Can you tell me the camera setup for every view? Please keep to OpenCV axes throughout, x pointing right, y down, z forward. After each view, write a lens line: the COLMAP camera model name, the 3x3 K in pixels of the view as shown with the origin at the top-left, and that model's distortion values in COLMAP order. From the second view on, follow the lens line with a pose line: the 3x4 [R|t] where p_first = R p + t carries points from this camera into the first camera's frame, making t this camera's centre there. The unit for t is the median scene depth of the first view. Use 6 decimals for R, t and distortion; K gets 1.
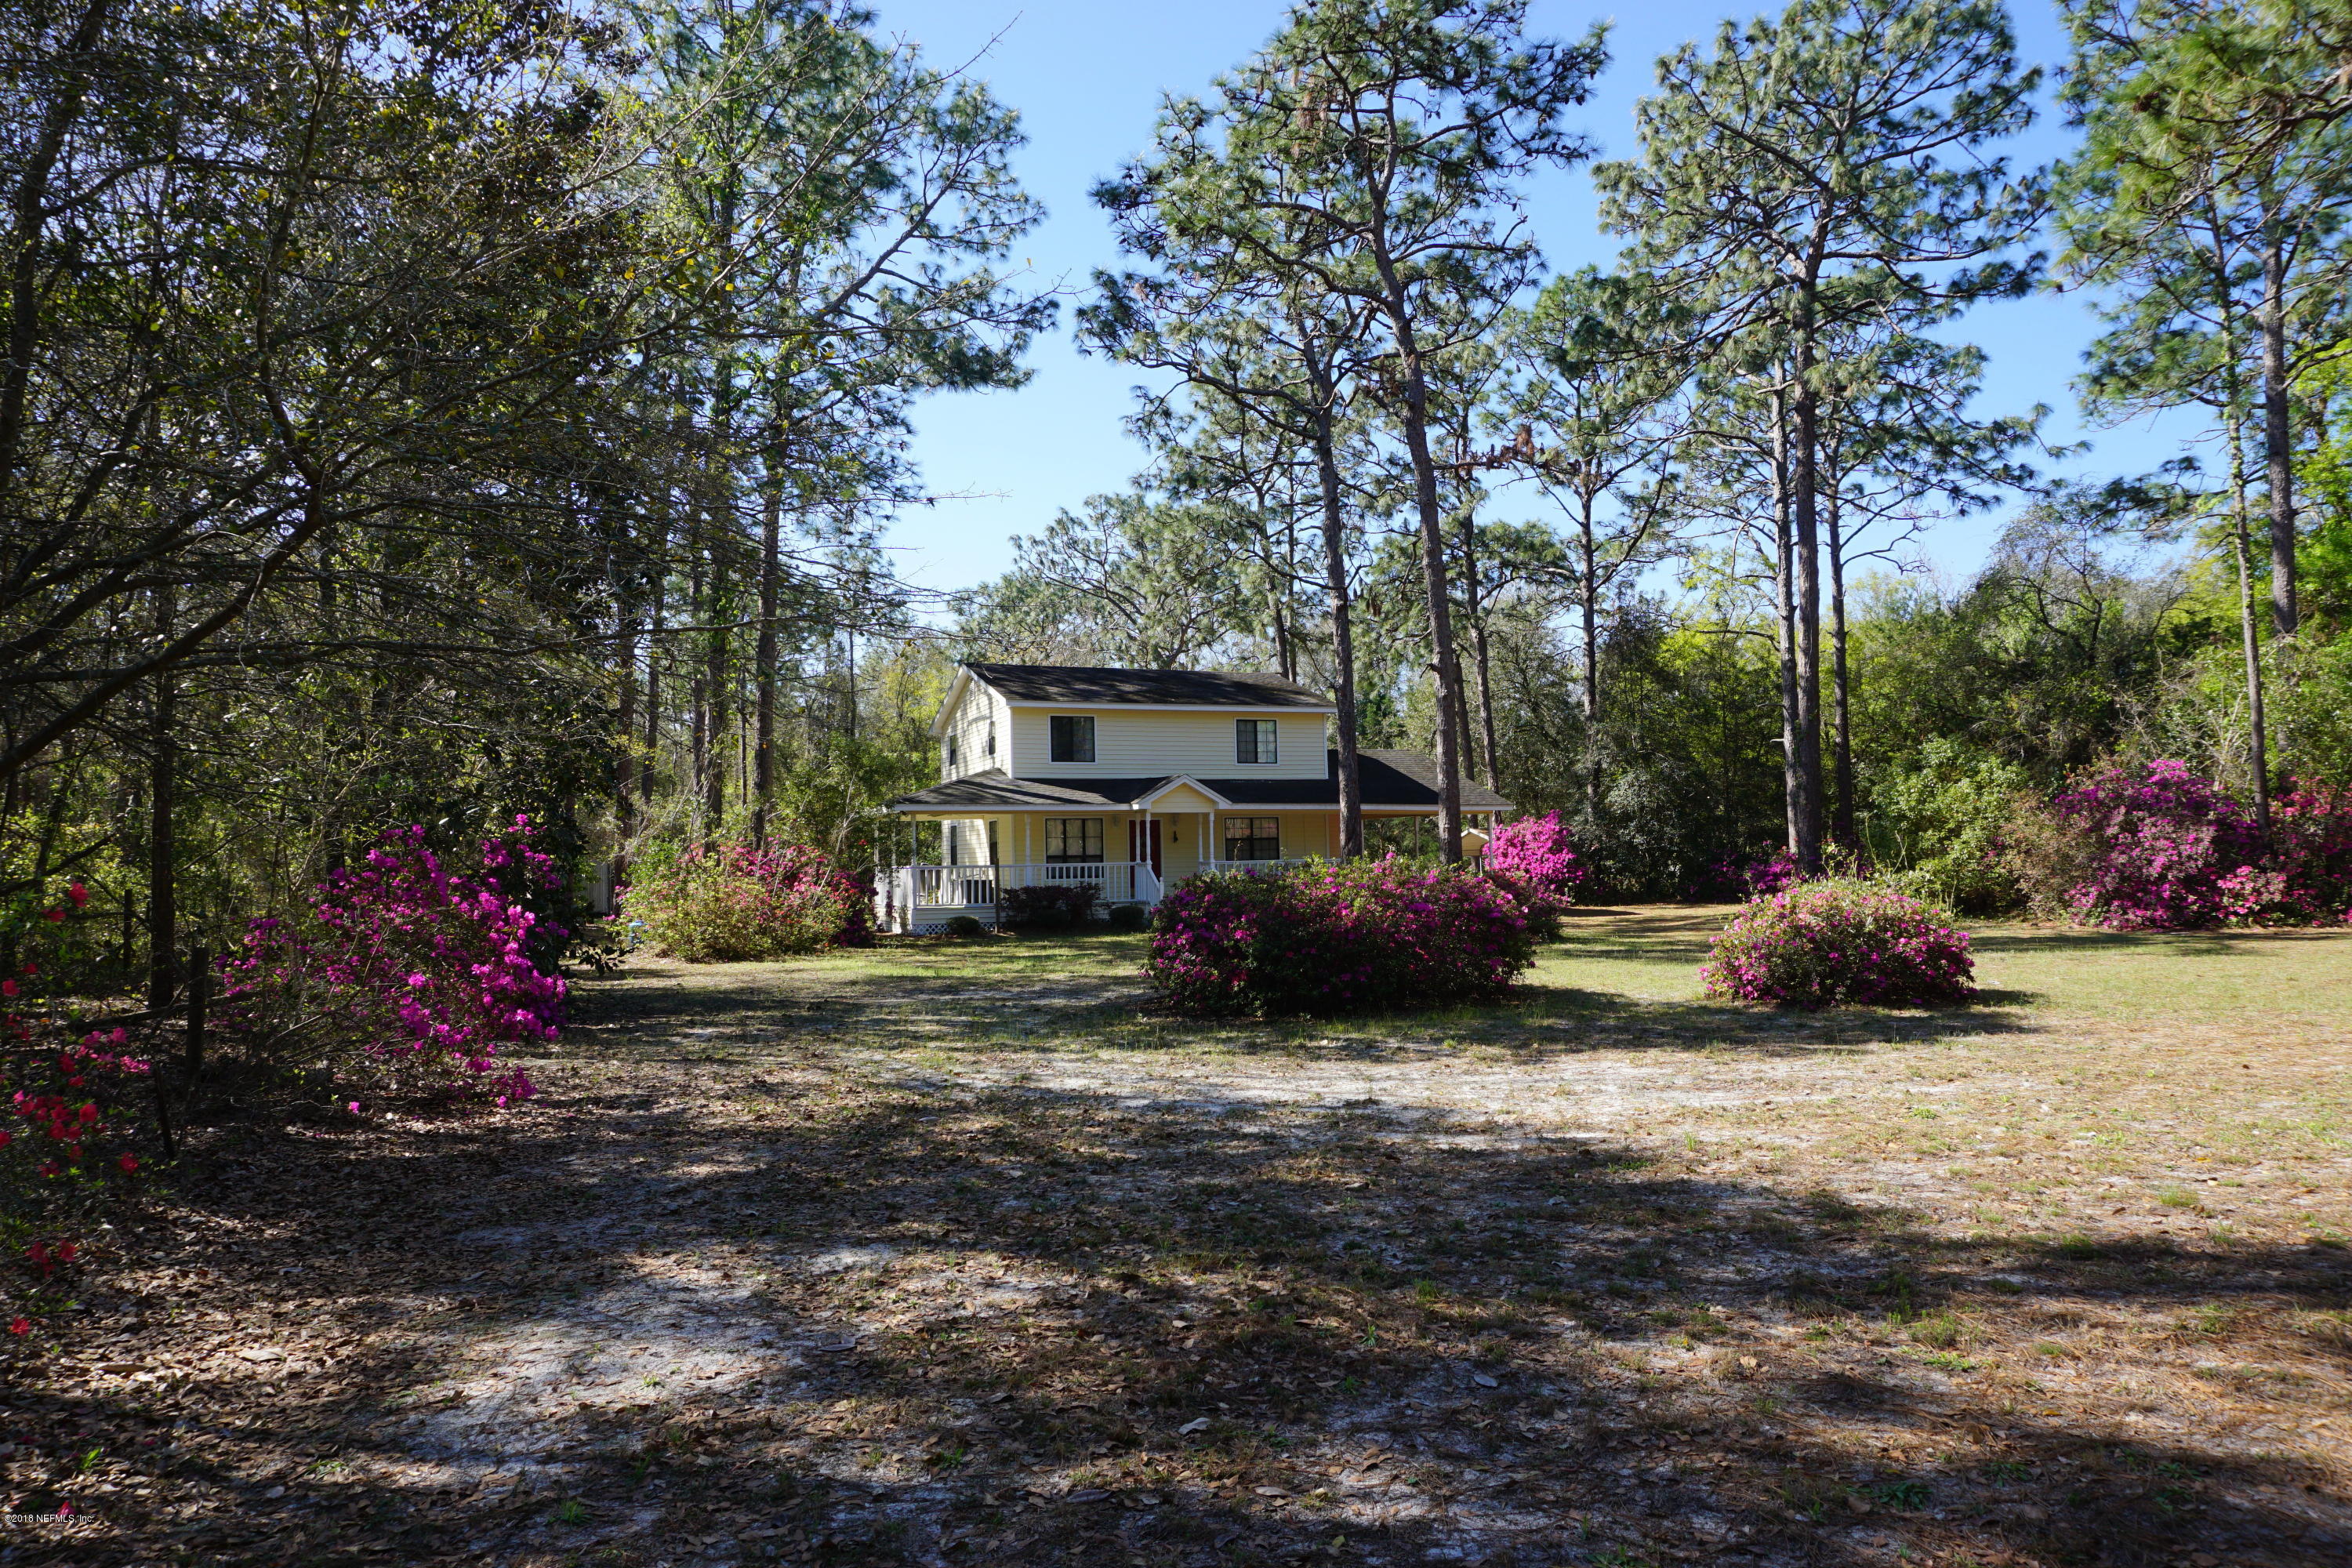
lens RADIAL K [[1581.5, 0, 1176.0], [0, 1581.5, 784.0], [0, 0, 1]] dist [-0.024715, 0.004731]
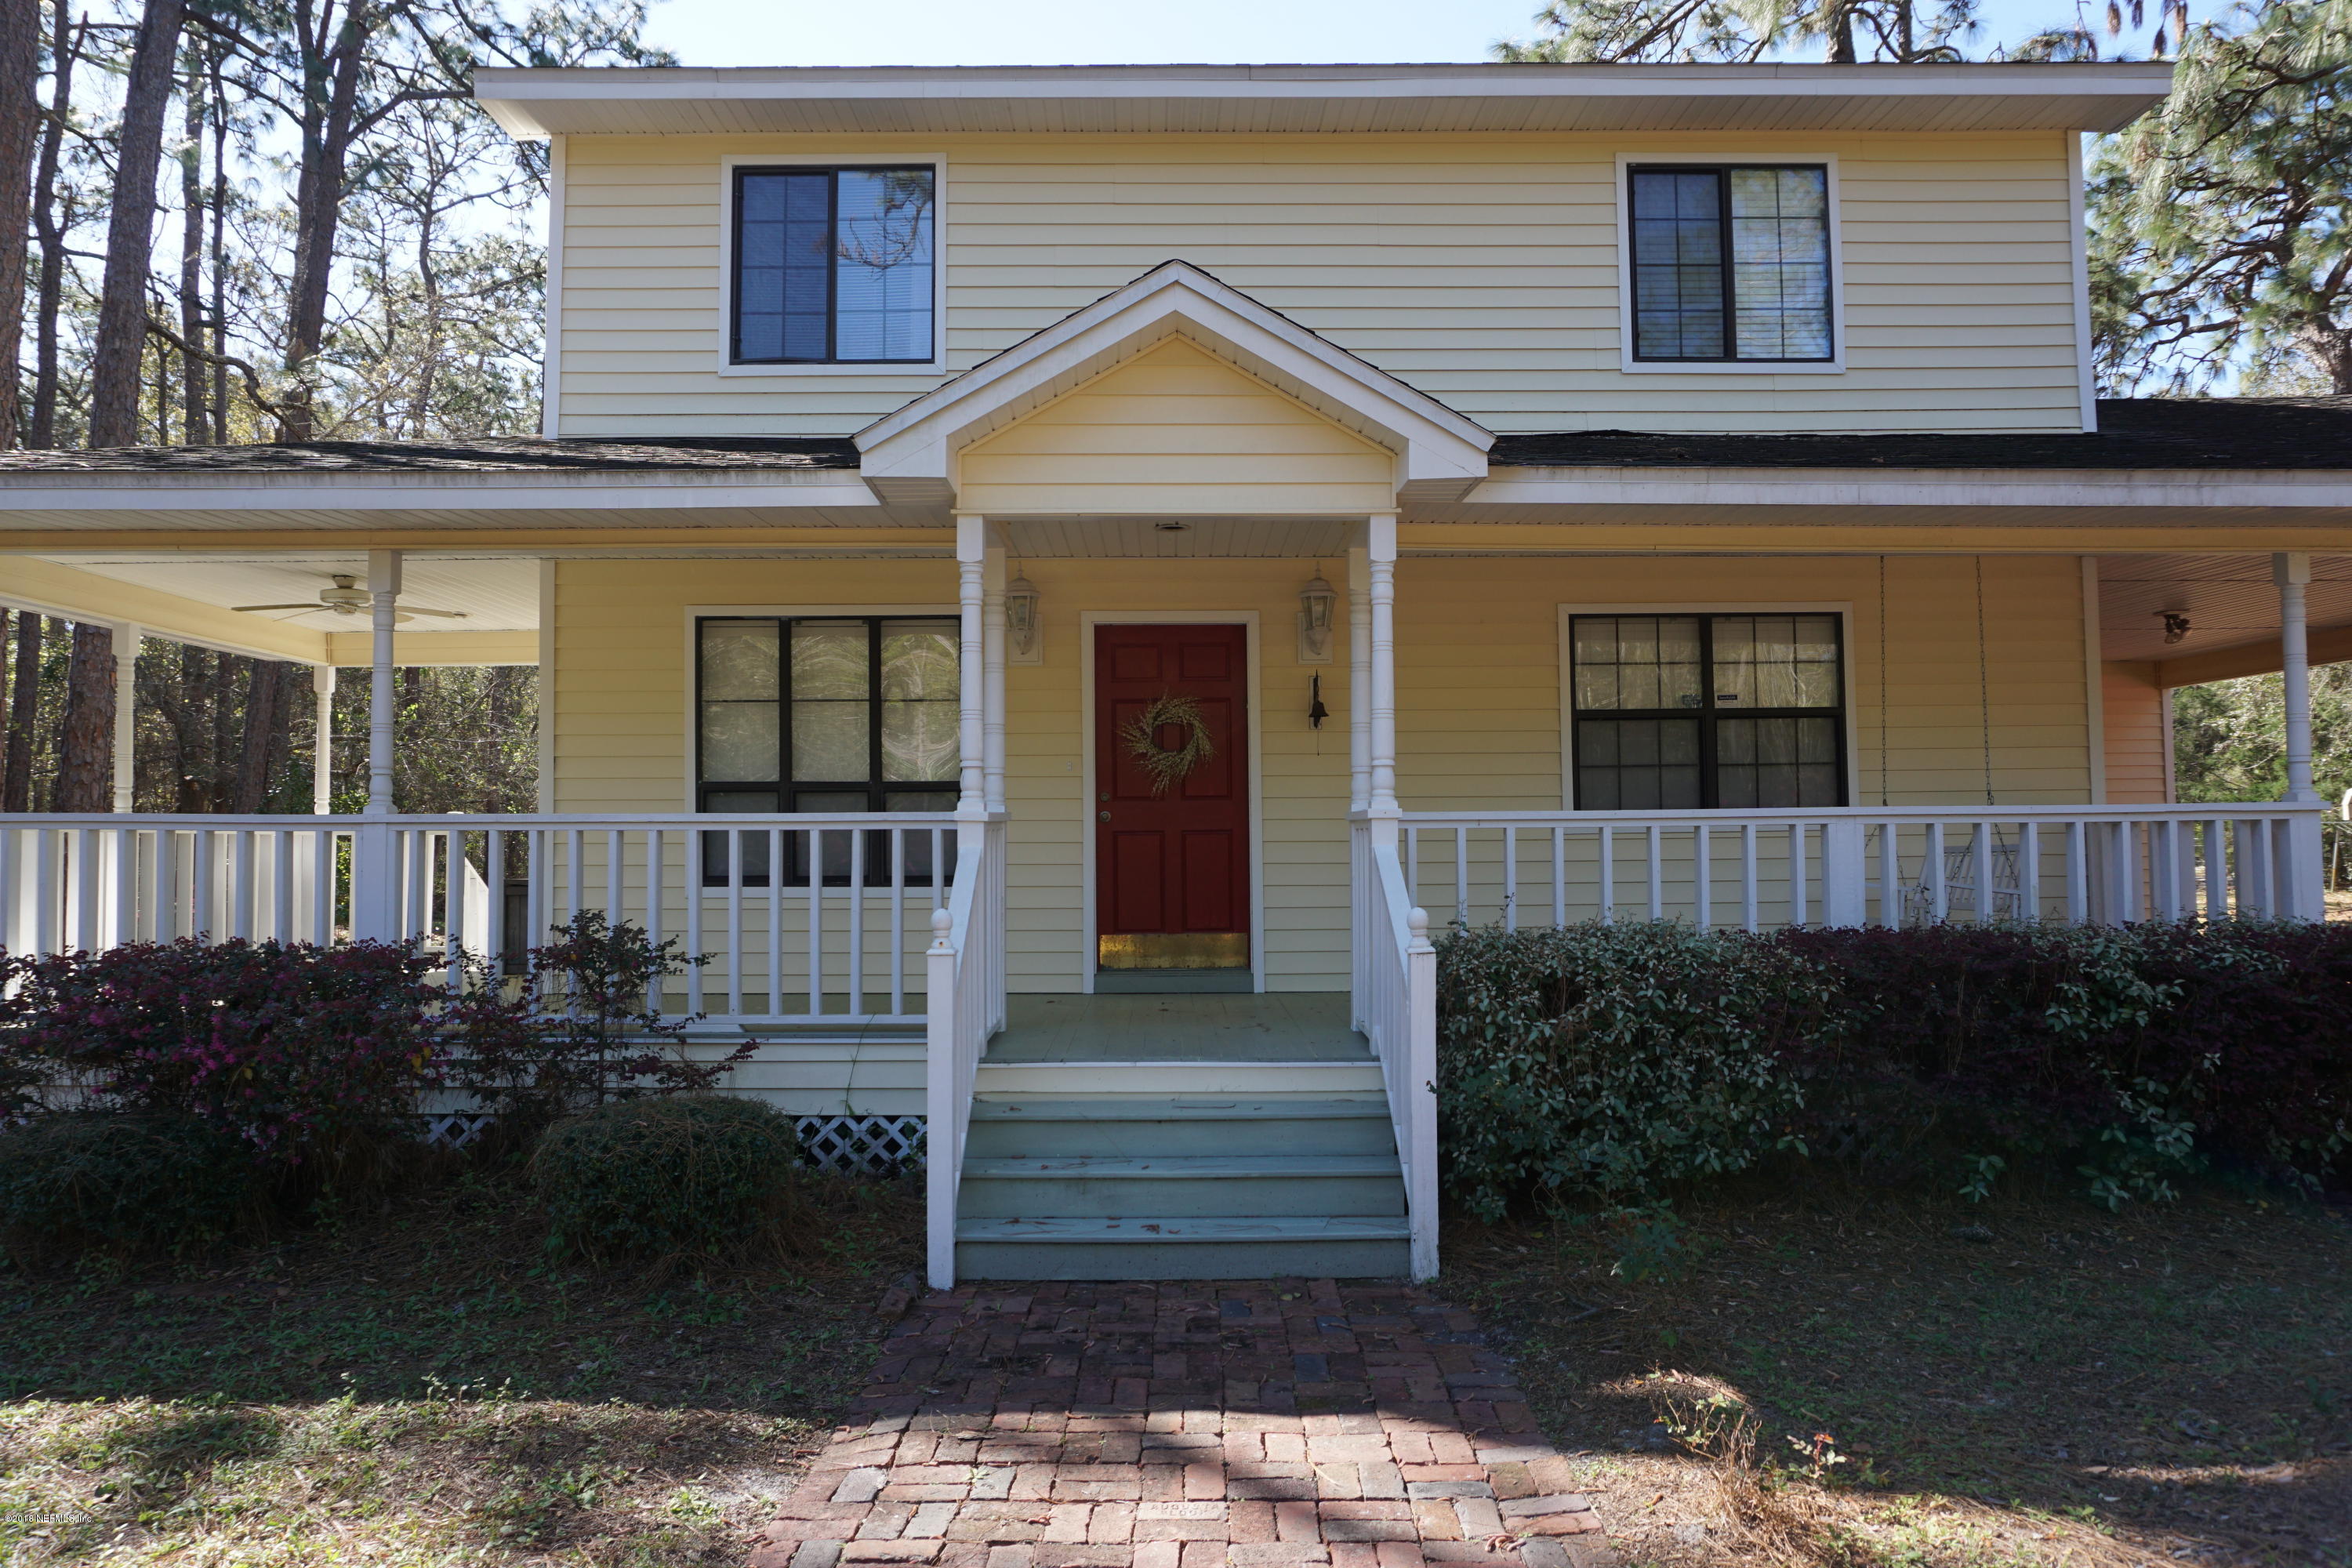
lens RADIAL K [[1581.5, 0, 1176.0], [0, 1581.5, 784.0], [0, 0, 1]] dist [-0.024715, 0.004731]
pose [[0.930438, -0.001147, -0.366448, 0.061497], [0.006608, 0.999885, 0.013646, 0.042582], [0.366391, -0.015119, 0.930338, 0.800963]]
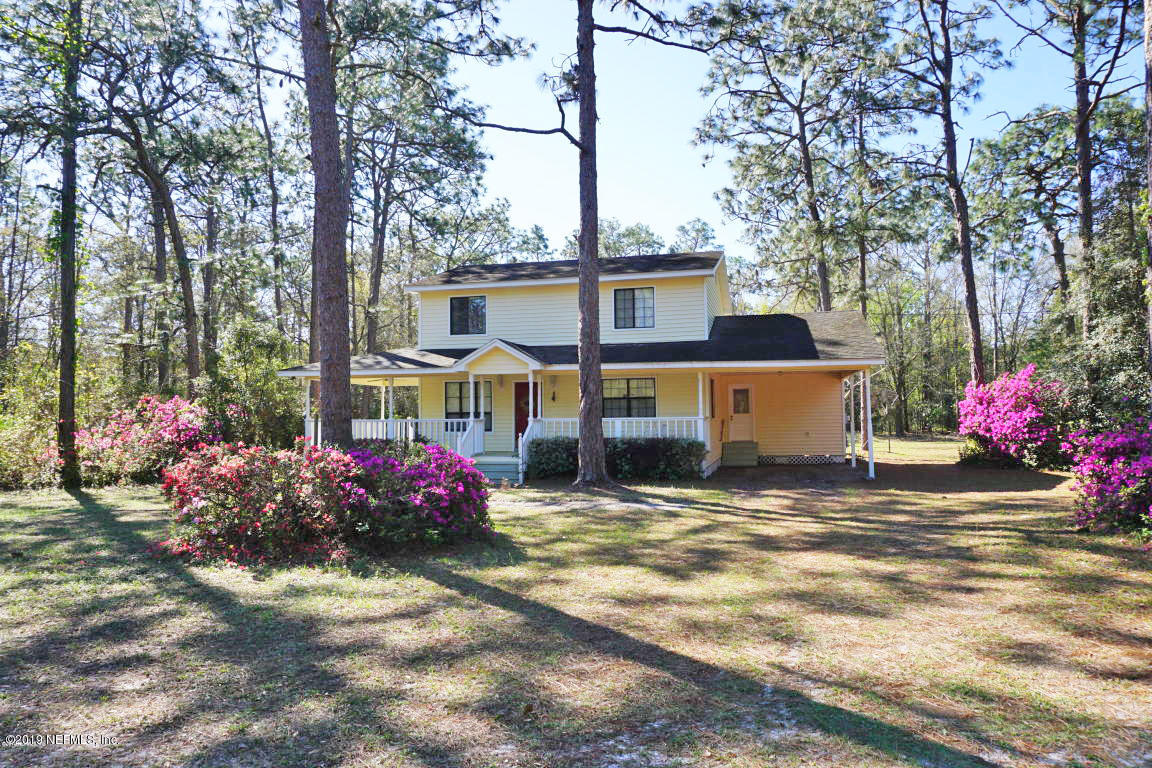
lens RADIAL K [[774.6, 0, 576.0], [0, 774.6, 384.0], [0, 0, 1]] dist [-0.024715, 0.004731]
pose [[0.810514, -0.017372, -0.585462, 0.341413], [0.023565, 0.999718, 0.002959, 0.023733], [0.585246, -0.016194, 0.810694, 0.565801]]
